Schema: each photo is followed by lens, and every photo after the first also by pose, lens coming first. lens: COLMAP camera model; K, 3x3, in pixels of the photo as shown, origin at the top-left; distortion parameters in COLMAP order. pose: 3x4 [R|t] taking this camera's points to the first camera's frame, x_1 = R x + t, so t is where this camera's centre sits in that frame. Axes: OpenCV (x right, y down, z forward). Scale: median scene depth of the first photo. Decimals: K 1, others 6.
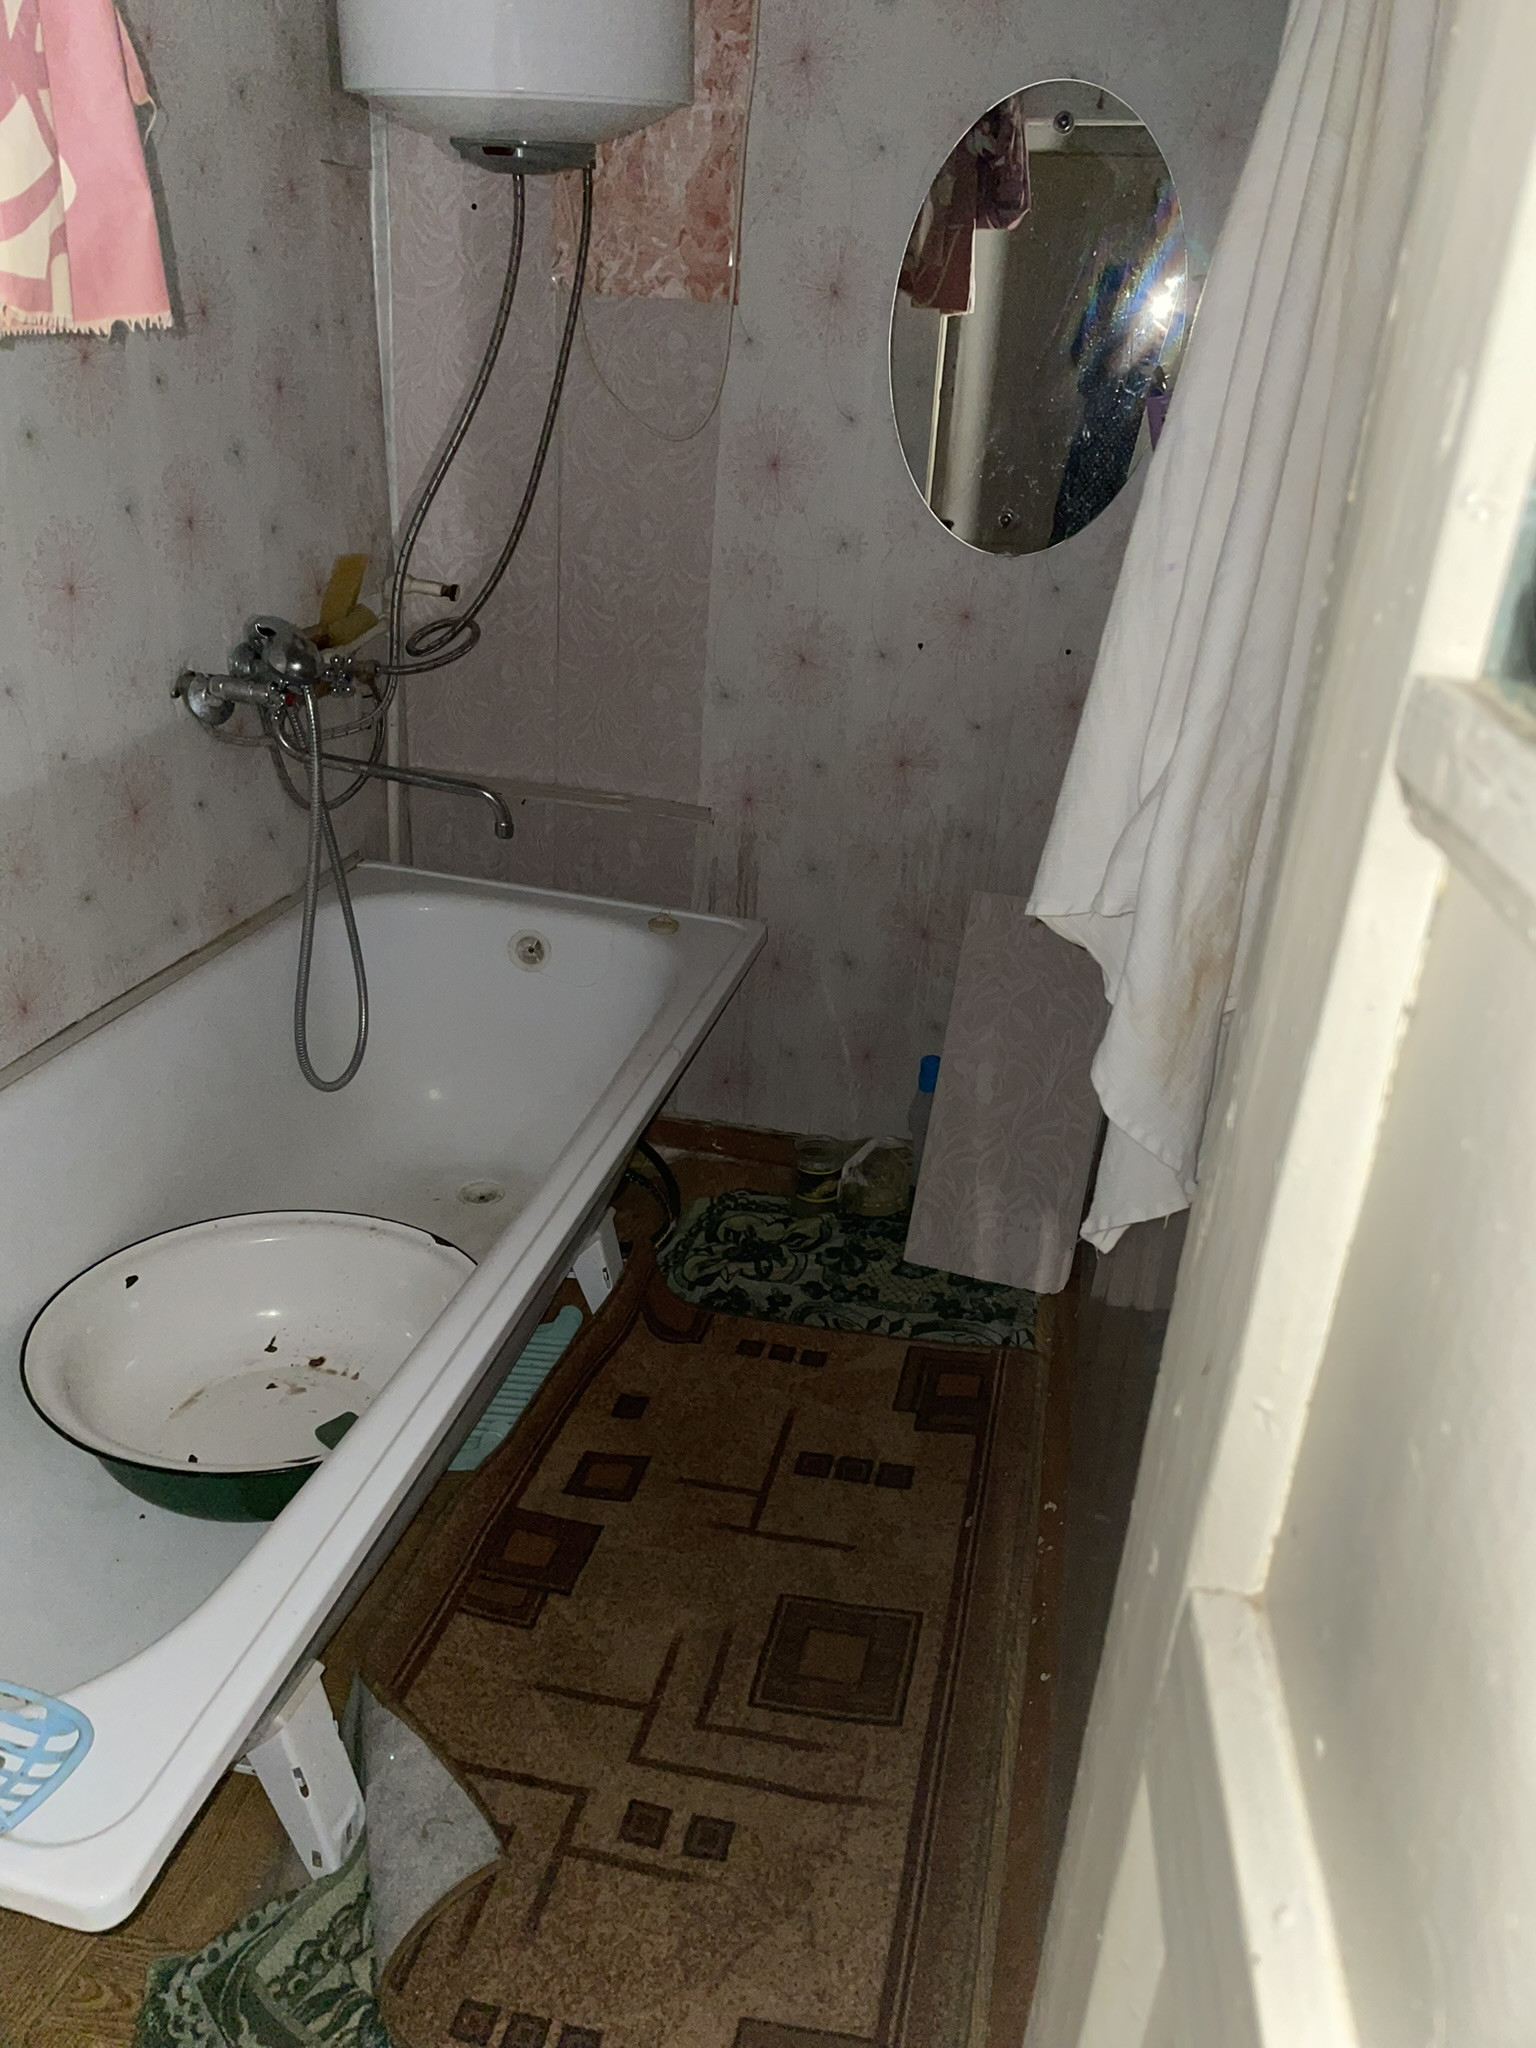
lens RADIAL K [[1554.4, 0, 780.5], [0, 1554.4, 1041.3], [0, 0, 1]] dist [0.080860, -0.106887]
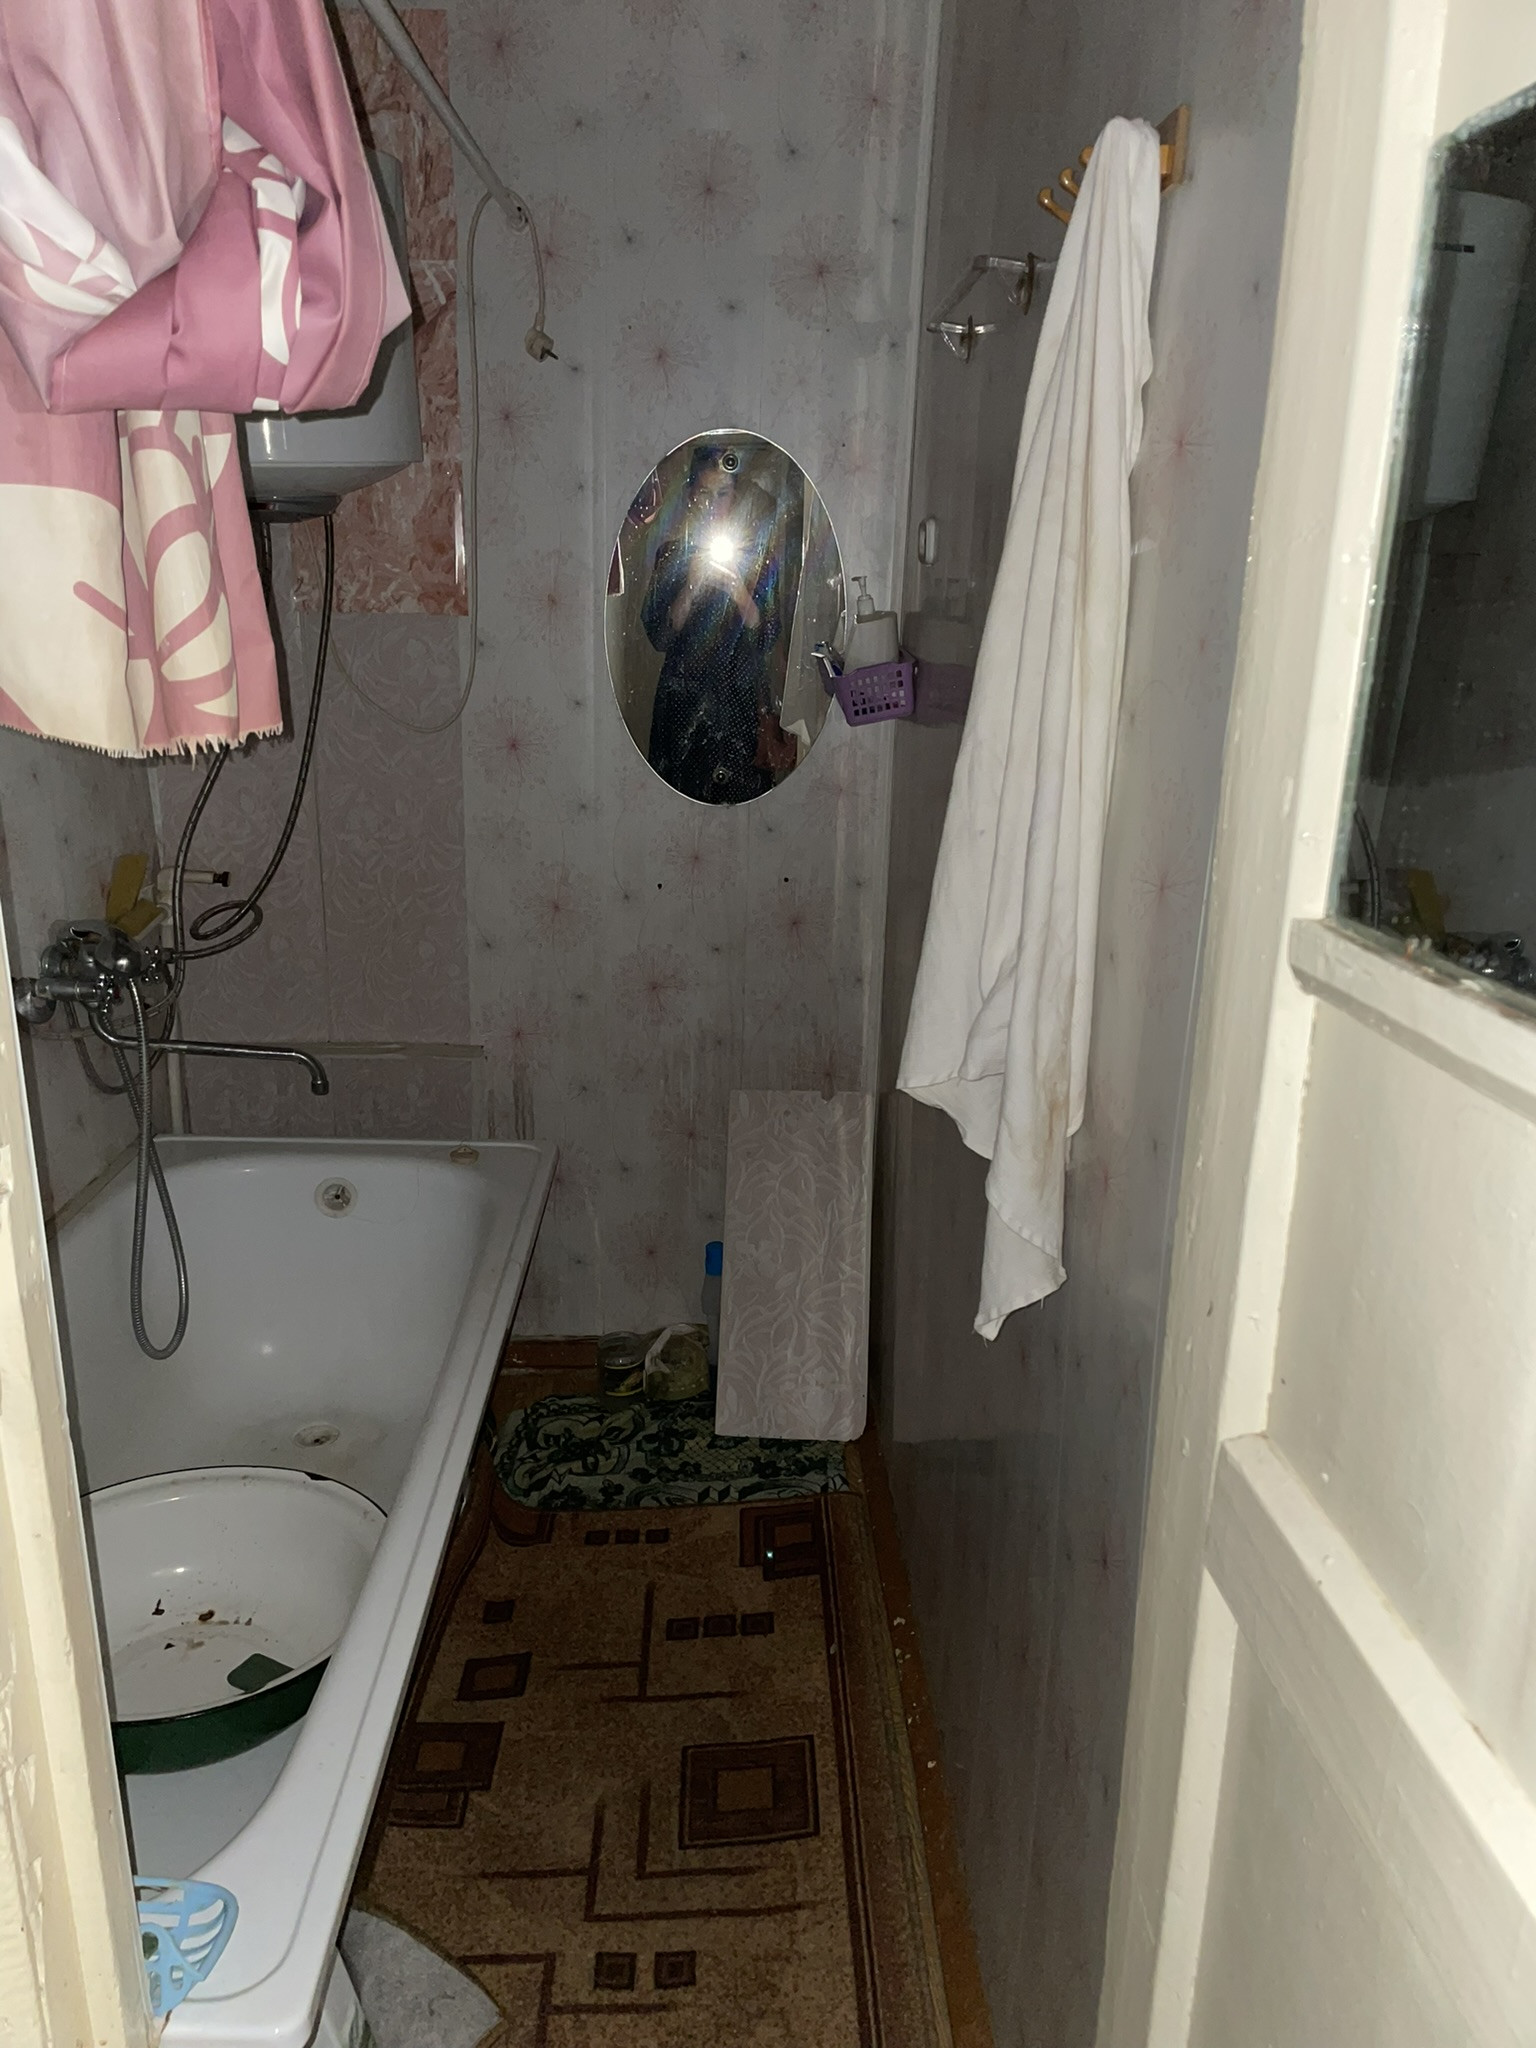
lens RADIAL K [[1554.4, 0, 767.5], [0, 1554.4, 1060.7], [0, 0, 1]] dist [0.080860, -0.106887]
pose [[0.969885, -0.119588, 0.212181, -0.106343], [0.145232, 0.983302, -0.109656, 0.011221], [-0.195525, 0.137169, 0.971059, -0.123229]]
